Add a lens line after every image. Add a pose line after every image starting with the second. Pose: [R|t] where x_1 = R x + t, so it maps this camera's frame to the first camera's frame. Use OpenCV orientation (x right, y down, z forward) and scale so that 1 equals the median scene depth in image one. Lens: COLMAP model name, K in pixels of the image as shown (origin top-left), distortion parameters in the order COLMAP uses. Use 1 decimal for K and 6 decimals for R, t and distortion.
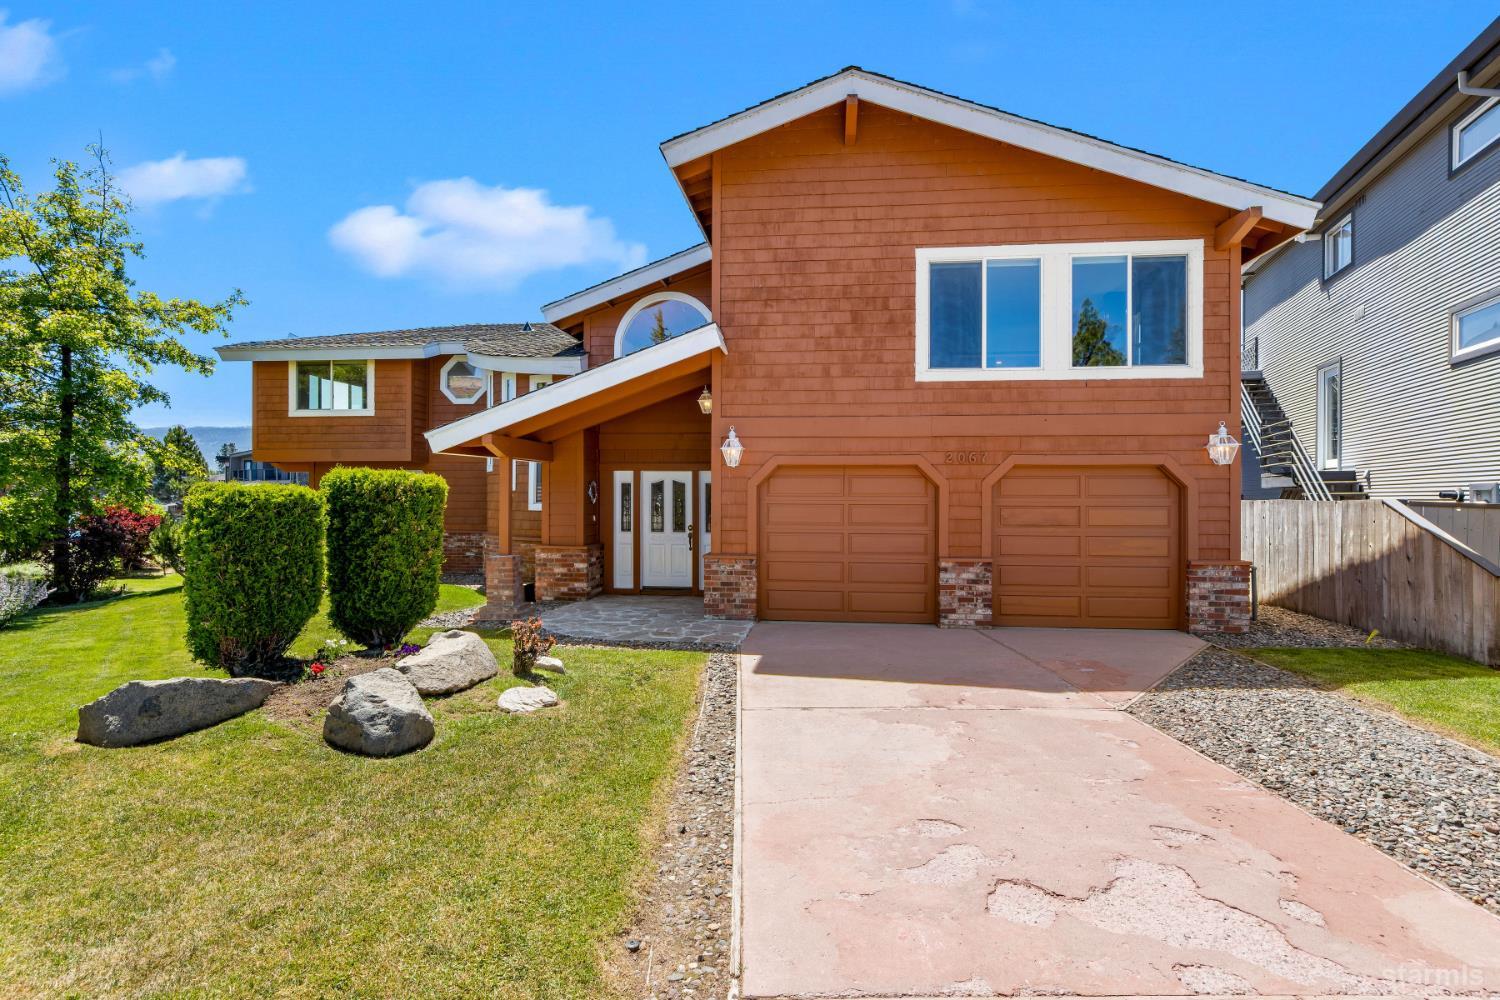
lens RADIAL K [[781.9, 0, 759.6], [0, 781.9, 495.8], [0, 0, 1]] dist [0.006591, 0.000580]
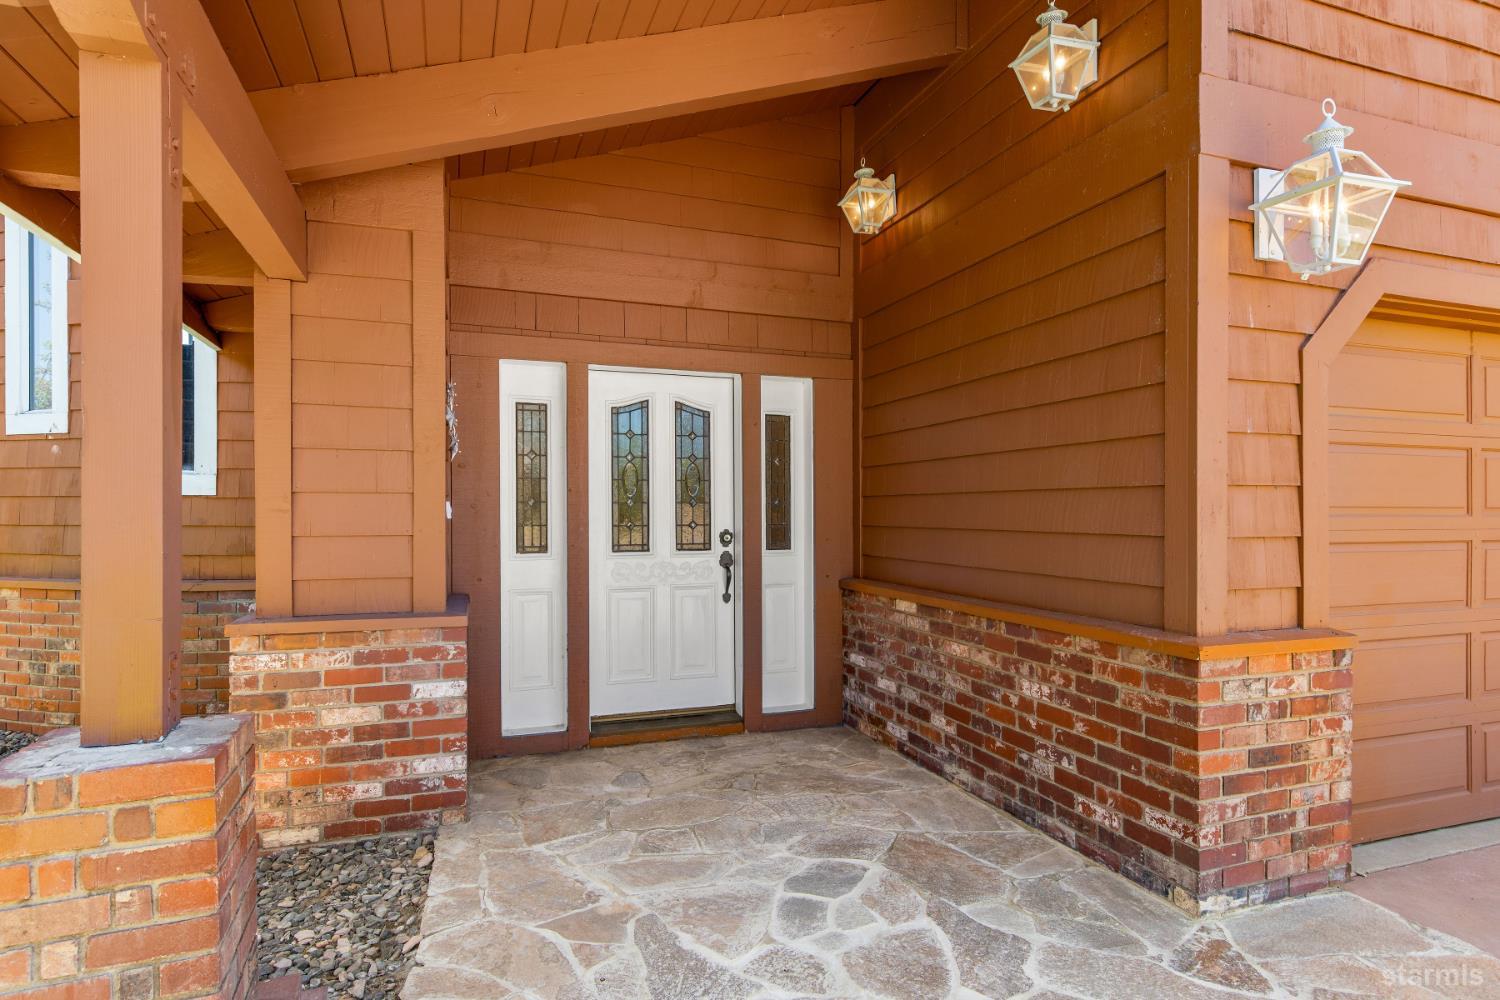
lens RADIAL K [[781.9, 0, 734.6], [0, 781.9, 513.1], [0, 0, 1]] dist [0.006591, 0.000580]
pose [[0.897215, -0.004616, 0.441570, -0.254719], [0.002012, 0.999978, 0.006364, 0.029055], [-0.441590, -0.004822, 0.897204, 0.721373]]
